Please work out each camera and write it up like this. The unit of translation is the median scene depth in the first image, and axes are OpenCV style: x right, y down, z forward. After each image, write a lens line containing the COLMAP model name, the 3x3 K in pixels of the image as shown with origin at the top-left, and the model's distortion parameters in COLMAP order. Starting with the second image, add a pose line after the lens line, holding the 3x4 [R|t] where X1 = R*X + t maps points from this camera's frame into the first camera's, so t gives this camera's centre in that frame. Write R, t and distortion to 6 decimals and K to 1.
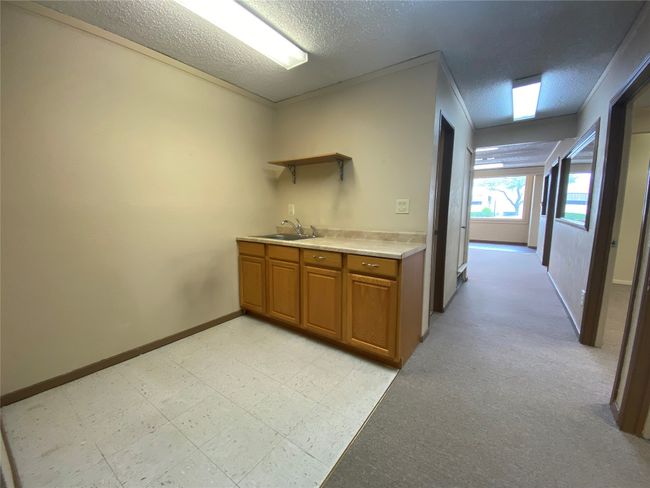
lens RADIAL K [[261.3, 0, 322.9], [0, 261.3, 243.4], [0, 0, 1]] dist [0.026844, -0.022478]
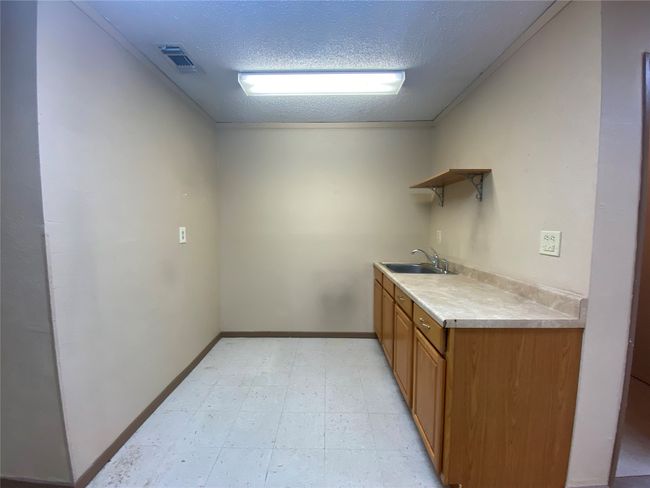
lens RADIAL K [[261.3, 0, 322.9], [0, 261.3, 243.4], [0, 0, 1]] dist [0.026844, -0.022478]
pose [[0.568757, 0.055018, -0.820664, 0.443955], [-0.100259, 0.994958, -0.002781, -0.079873], [0.816373, 0.083860, 0.571405, 0.239462]]
